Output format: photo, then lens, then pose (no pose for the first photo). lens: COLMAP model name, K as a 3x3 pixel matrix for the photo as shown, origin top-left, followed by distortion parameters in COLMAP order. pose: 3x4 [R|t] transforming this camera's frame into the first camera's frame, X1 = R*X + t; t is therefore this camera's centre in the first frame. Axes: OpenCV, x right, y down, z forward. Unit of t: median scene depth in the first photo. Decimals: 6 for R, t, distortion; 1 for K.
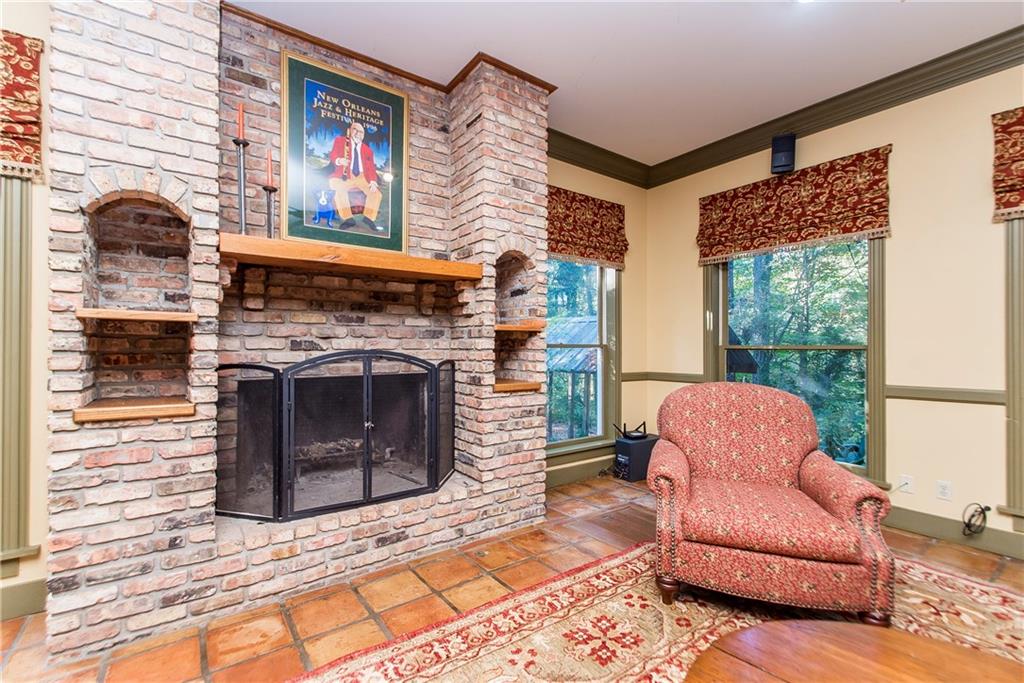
lens RADIAL K [[449.7, 0, 539.7], [0, 449.7, 350.2], [0, 0, 1]] dist [0.000754, 0.000074]
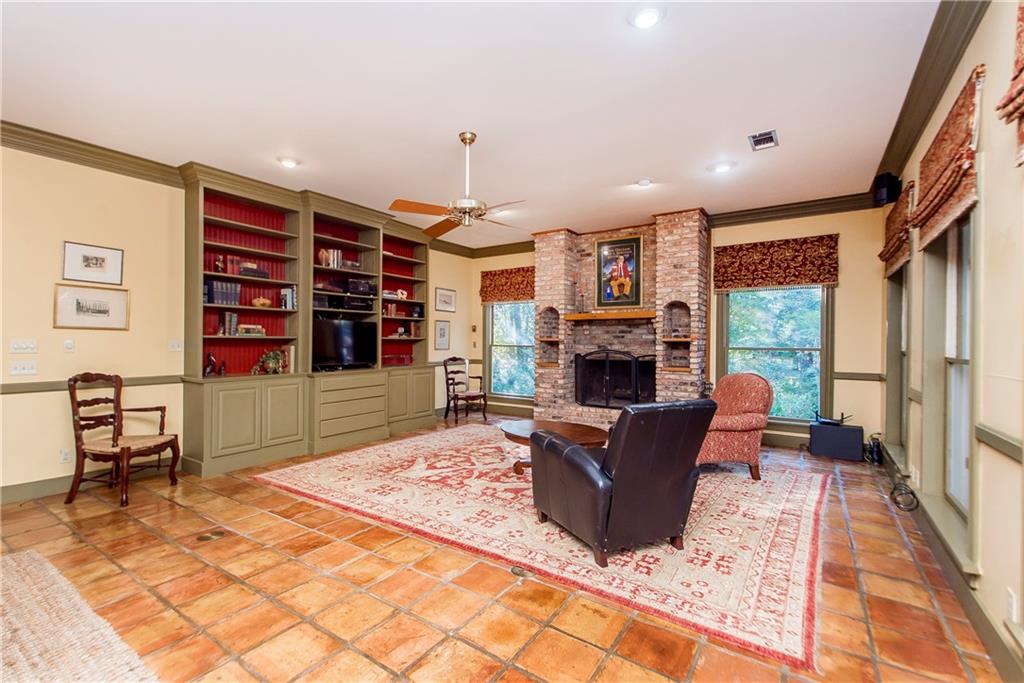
lens RADIAL K [[475.2, 0, 512.0], [0, 475.2, 341.5], [0, 0, 1]] dist [0.042393, 0.000123]
pose [[0.337296, 0.005089, -0.941385, 1.766402], [-0.008281, 0.999963, 0.002438, -0.043679], [0.941362, 0.006973, 0.337325, -0.407907]]
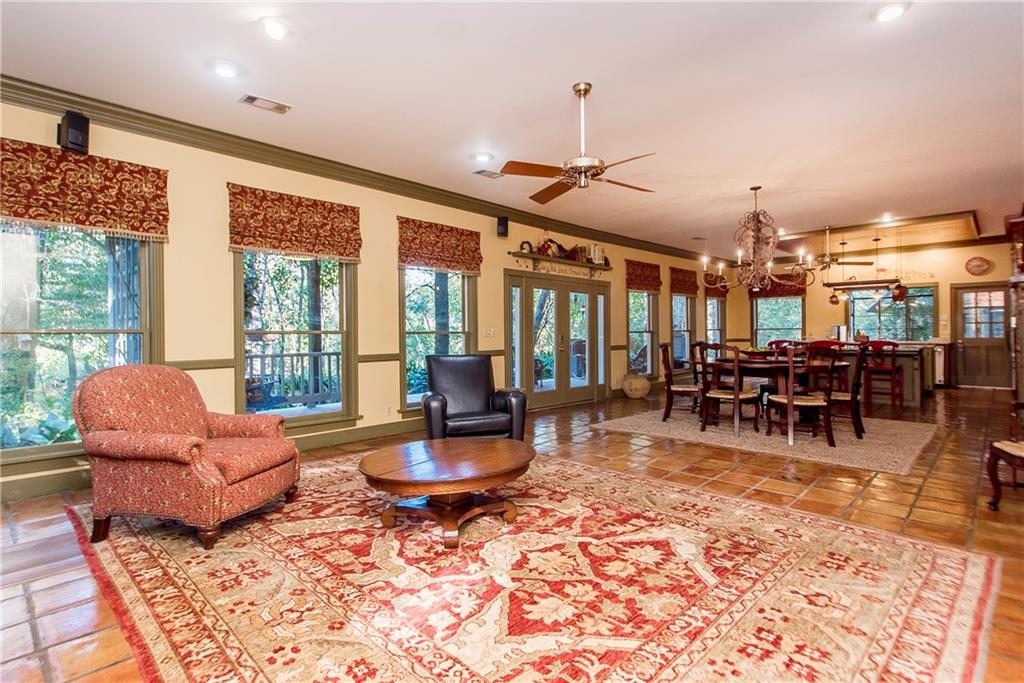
lens RADIAL K [[445.9, 0, 500.0], [0, 445.9, 336.9], [0, 0, 1]] dist [0.030024, -0.015849]
pose [[-0.133930, -0.012609, 0.990911, -0.848743], [0.006685, 0.999885, 0.013627, -0.001919], [-0.990968, 0.008450, -0.133831, 0.349997]]
